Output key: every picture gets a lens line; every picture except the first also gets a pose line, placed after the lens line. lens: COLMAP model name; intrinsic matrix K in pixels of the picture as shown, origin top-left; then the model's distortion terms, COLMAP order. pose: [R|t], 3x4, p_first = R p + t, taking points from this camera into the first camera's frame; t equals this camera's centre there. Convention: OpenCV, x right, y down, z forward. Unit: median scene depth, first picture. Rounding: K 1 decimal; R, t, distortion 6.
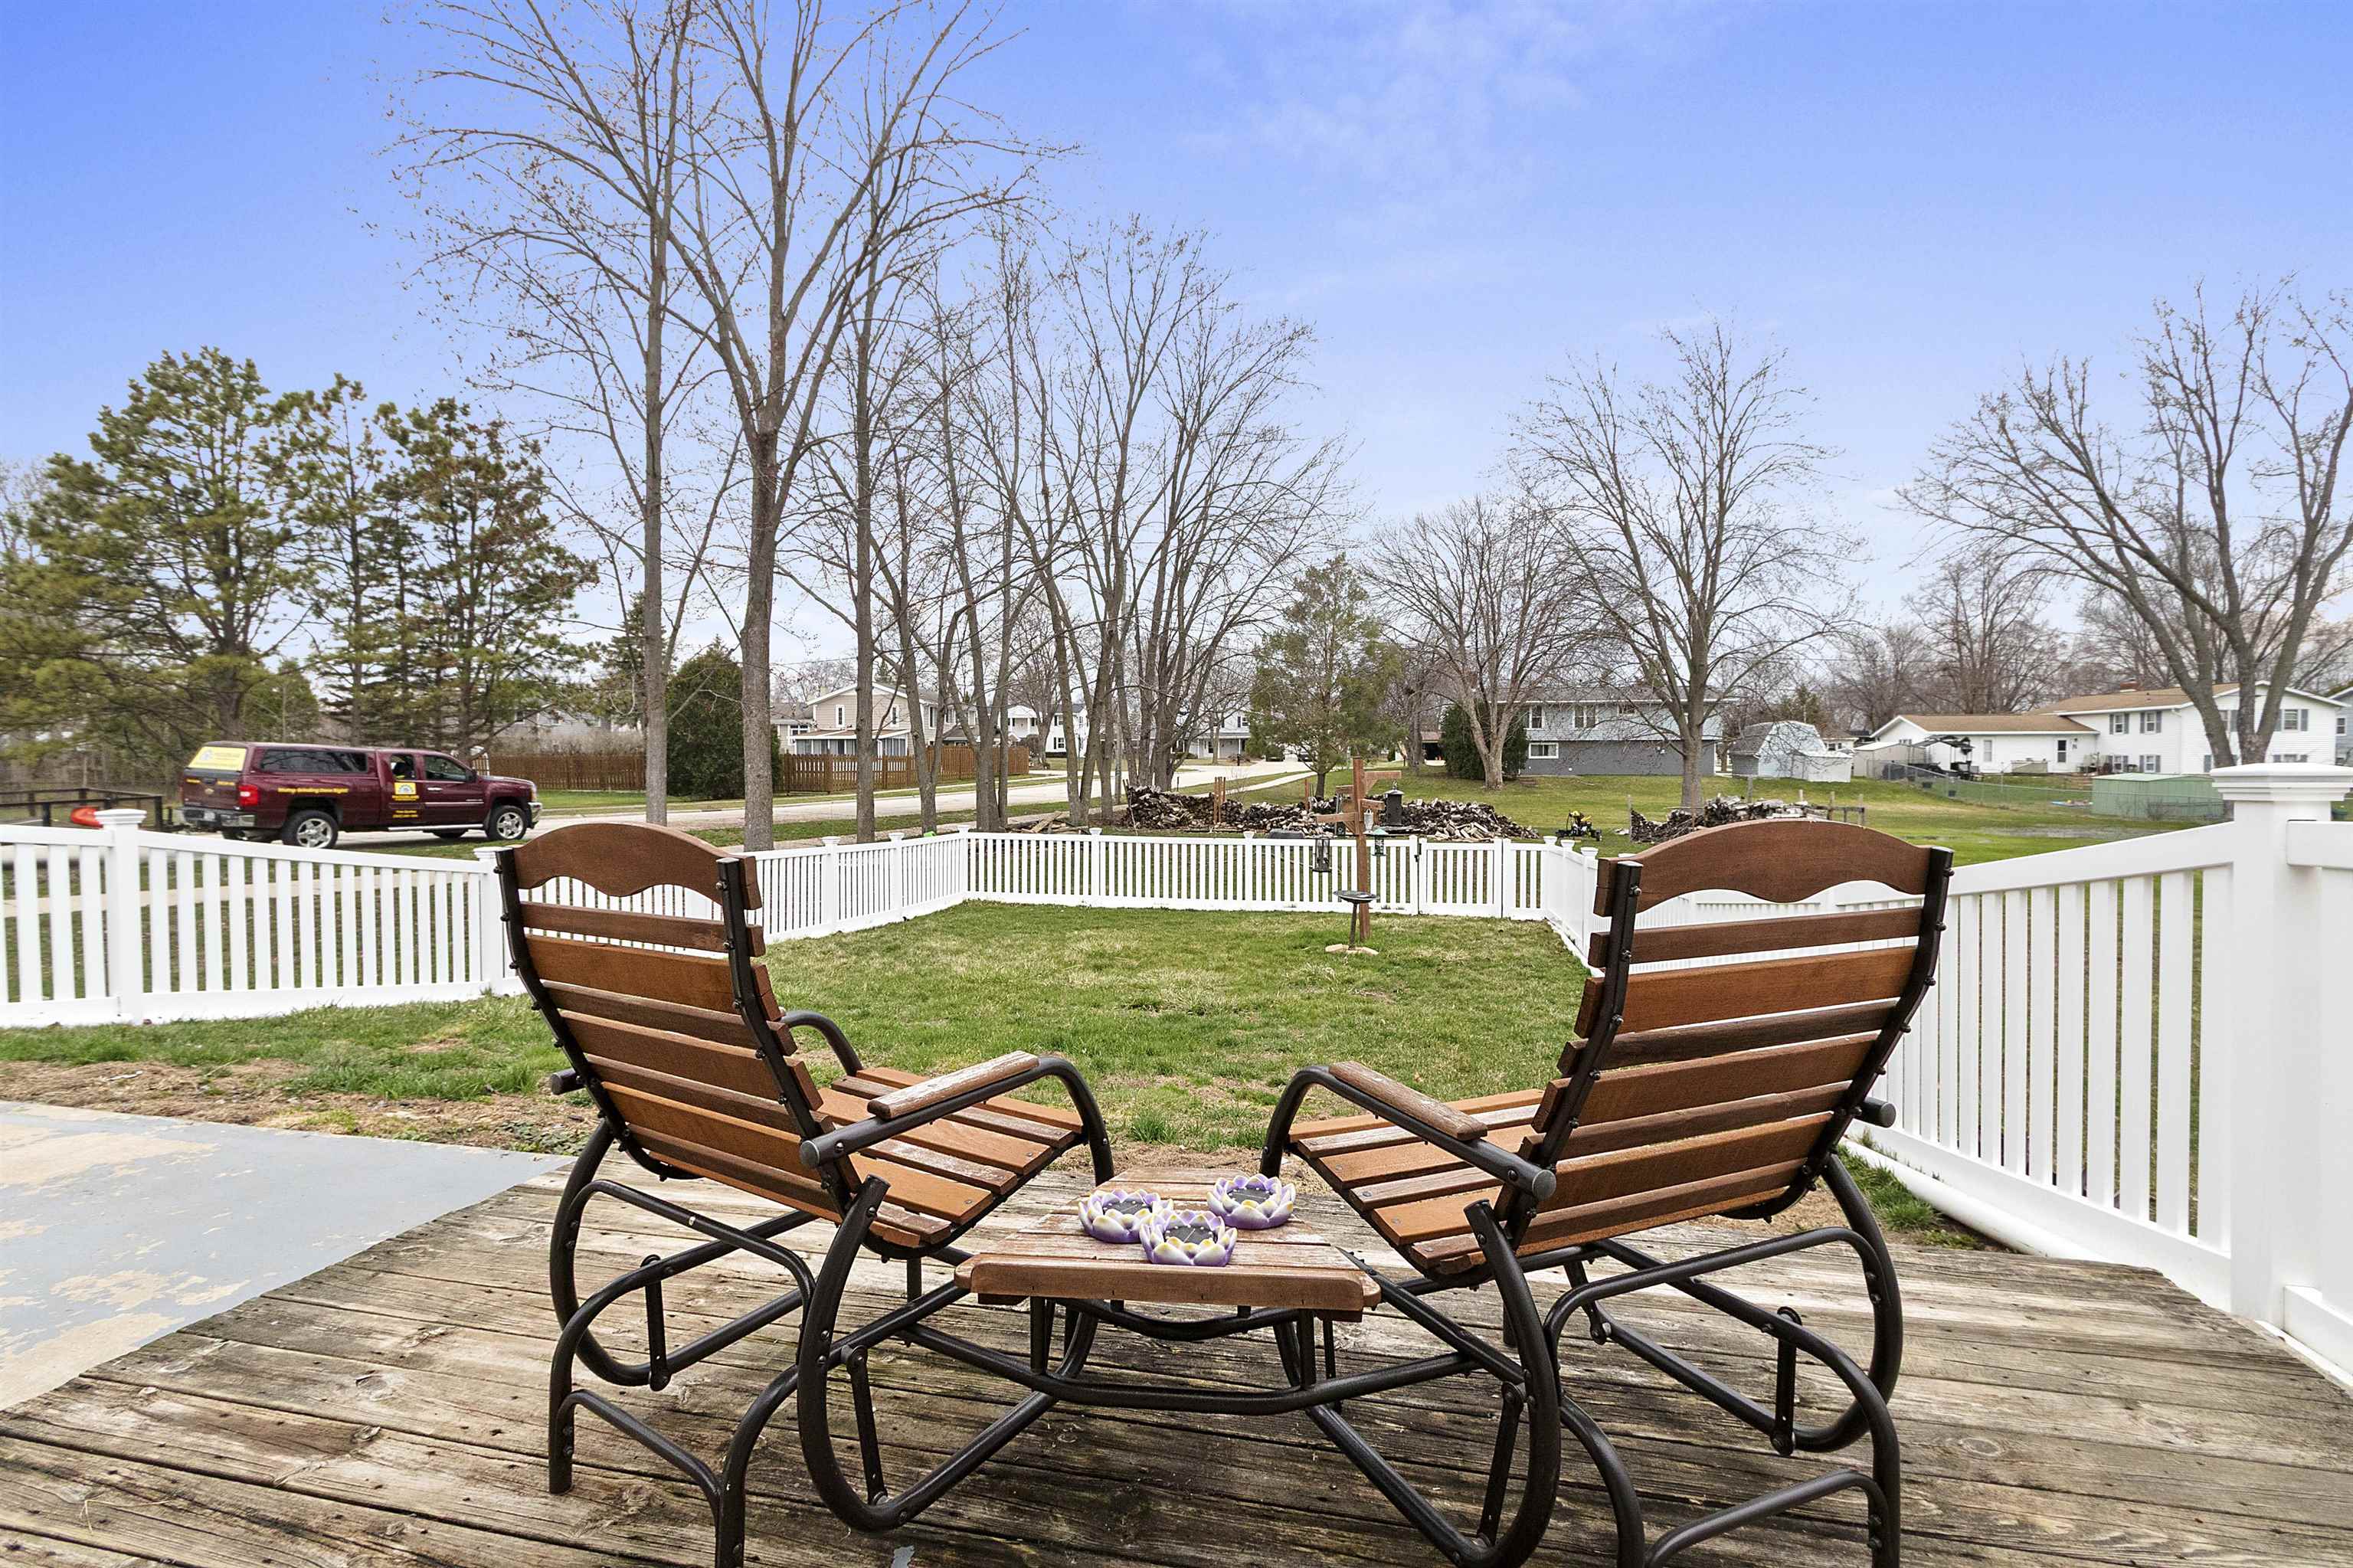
lens RADIAL K [[1088.4, 0, 1176.5], [0, 1088.4, 784.0], [0, 0, 1]] dist [-0.001935, -0.000245]
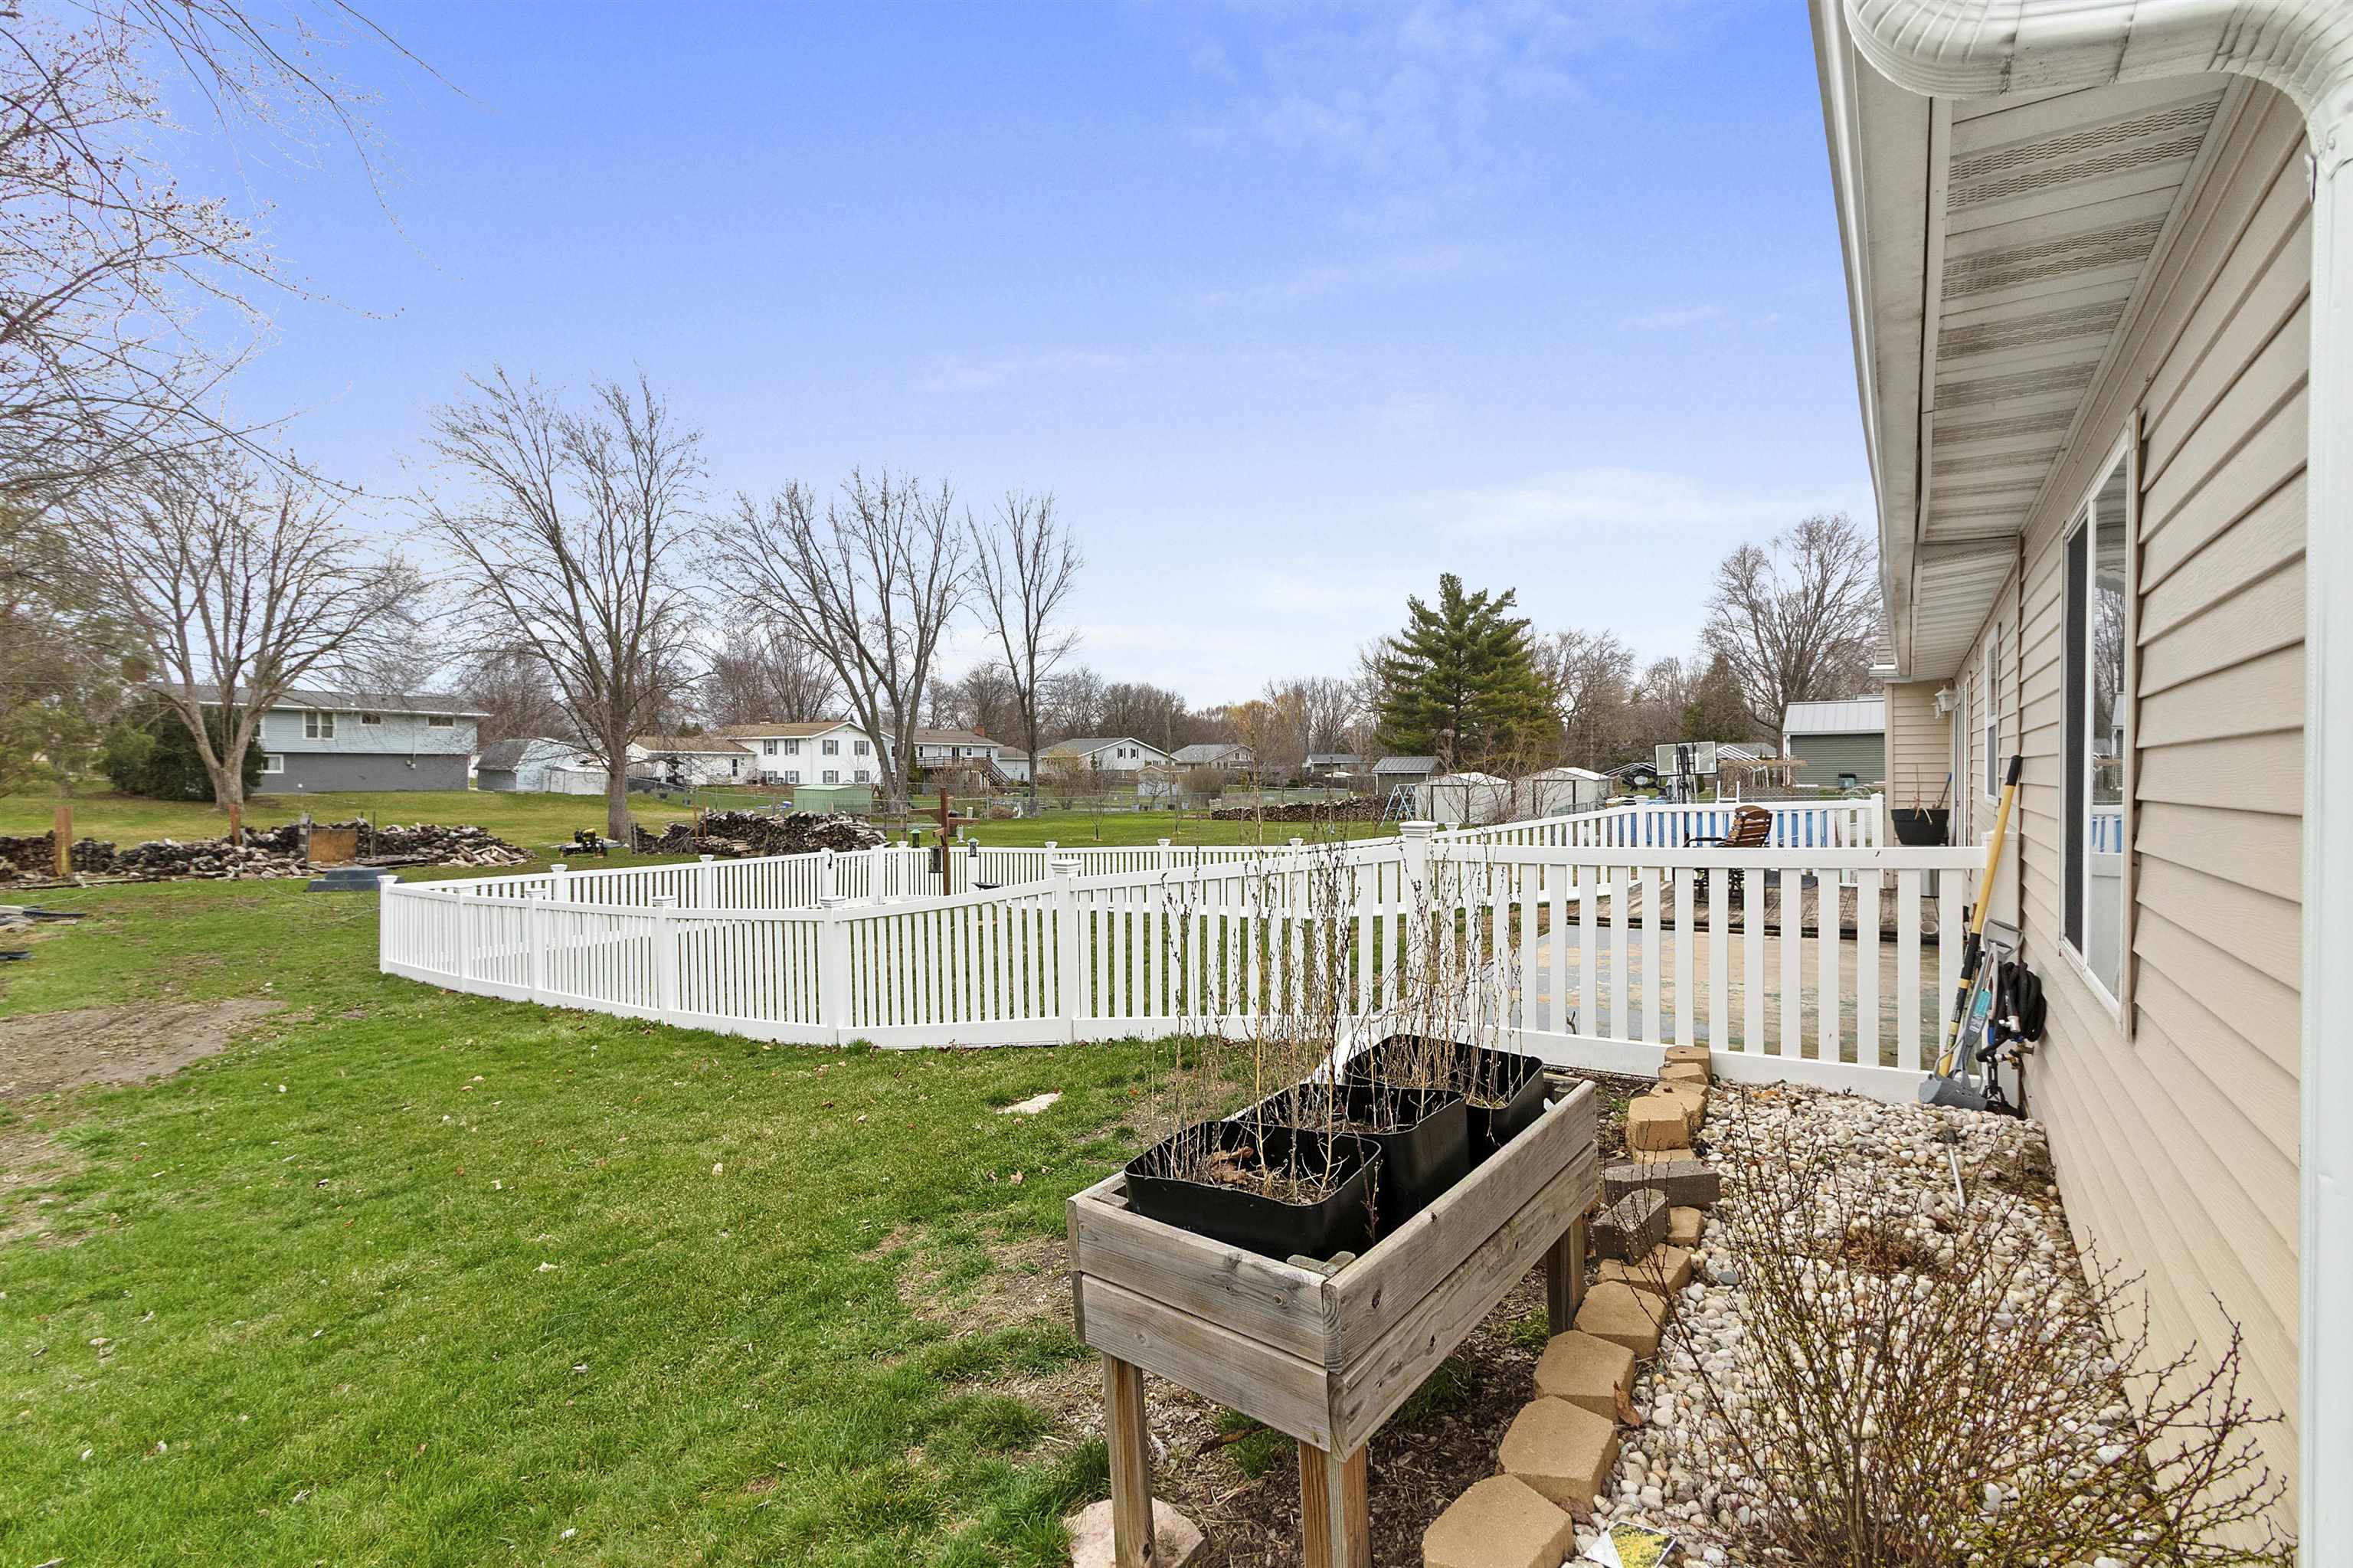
lens RADIAL K [[1052.2, 0, 1176.5], [0, 1052.2, 784.0], [0, 0, 1]] dist [0.003823, 0.000001]
pose [[0.377529, -0.008470, 0.925959, -0.154276], [0.018435, 0.999829, 0.001629, -0.003102], [-0.925814, 0.016455, 0.377621, 0.040950]]
